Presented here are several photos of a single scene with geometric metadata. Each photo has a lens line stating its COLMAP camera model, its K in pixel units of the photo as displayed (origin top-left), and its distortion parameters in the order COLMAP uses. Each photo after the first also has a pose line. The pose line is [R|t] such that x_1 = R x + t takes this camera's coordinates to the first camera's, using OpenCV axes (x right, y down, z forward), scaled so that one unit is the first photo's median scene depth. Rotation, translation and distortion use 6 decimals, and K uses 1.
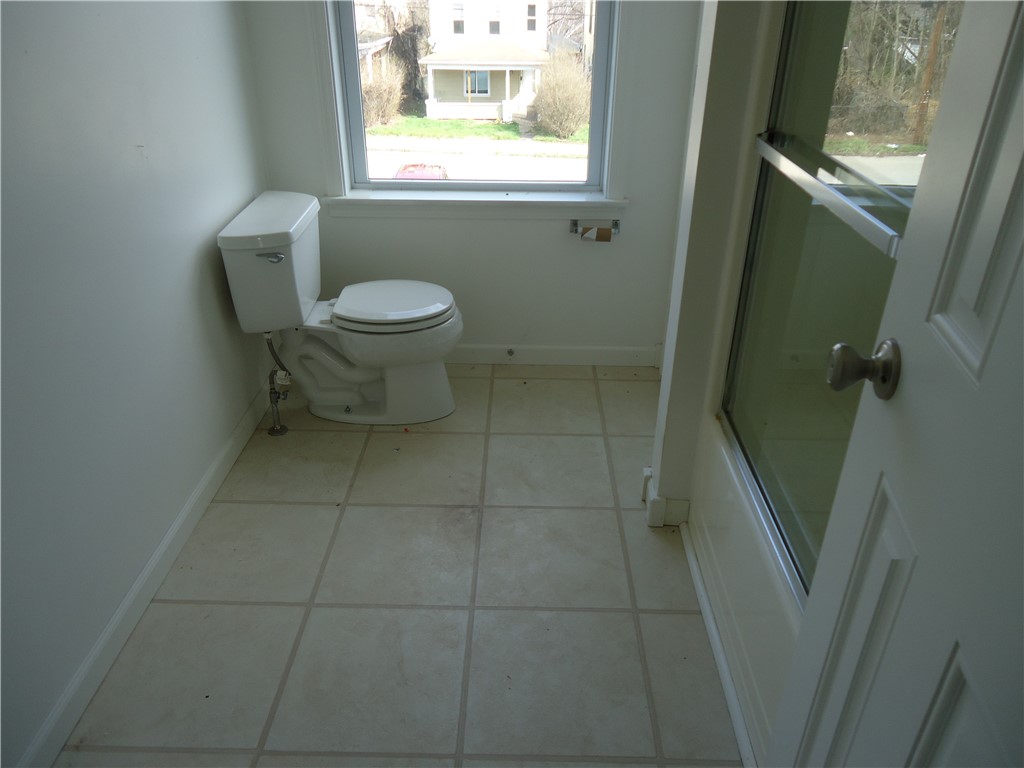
lens RADIAL K [[743.9, 0, 512.1], [0, 743.9, 386.0], [0, 0, 1]] dist [-0.006622, -0.002287]
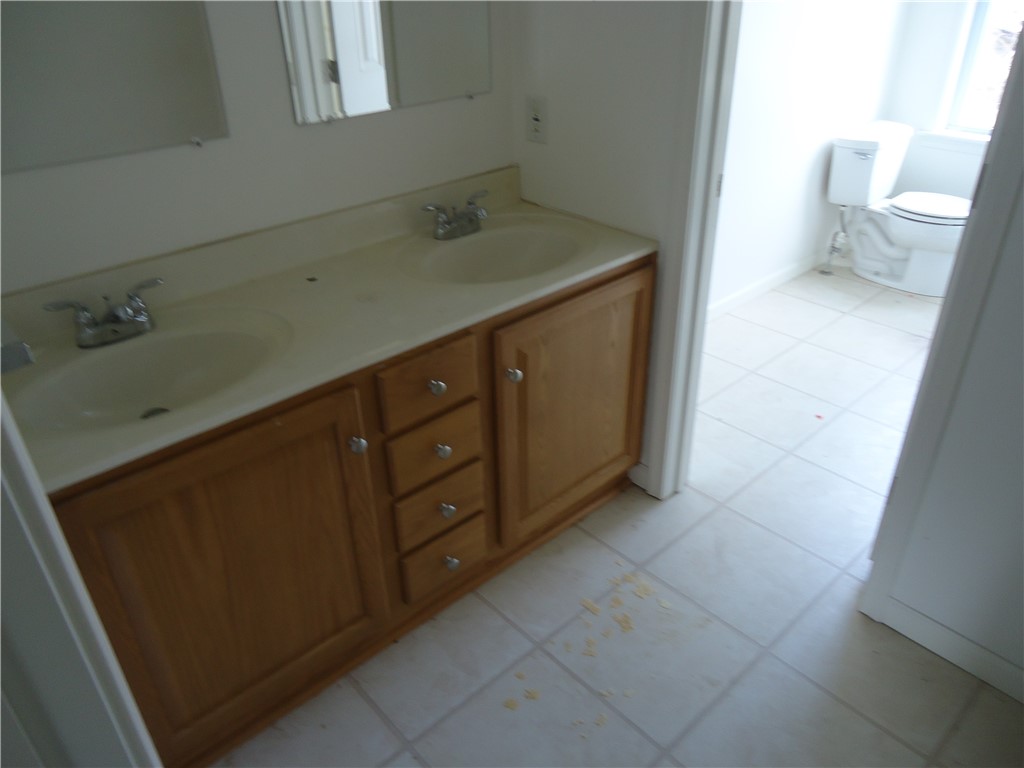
lens RADIAL K [[743.9, 0, 512.1], [0, 743.9, 386.0], [0, 0, 1]] dist [-0.006622, -0.002287]
pose [[0.676531, 0.347670, -0.649178, 0.353547], [-0.326488, 0.931771, 0.158769, 0.263197], [0.660084, 0.104537, 0.743882, -0.606568]]
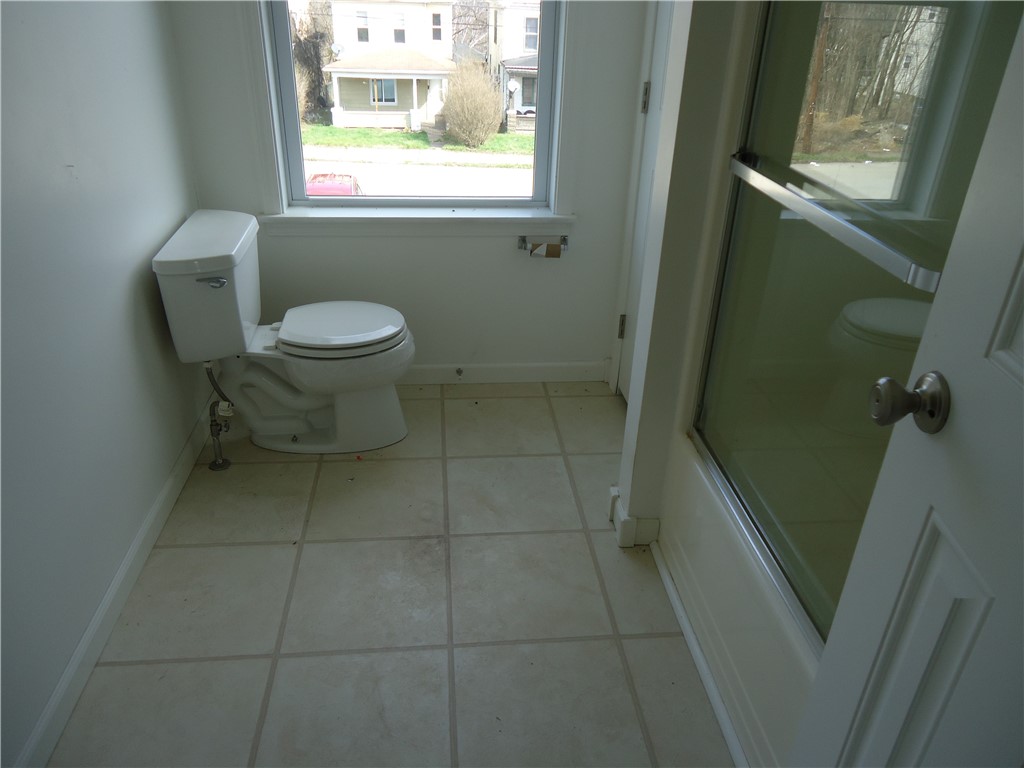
lens RADIAL K [[743.9, 0, 512.1], [0, 743.9, 386.0], [0, 0, 1]] dist [-0.006622, -0.002287]
pose [[0.992769, -0.034392, 0.115012, -0.056508], [0.035567, 0.999334, -0.008179, -0.019509], [-0.114654, 0.012211, 0.993330, 0.028507]]
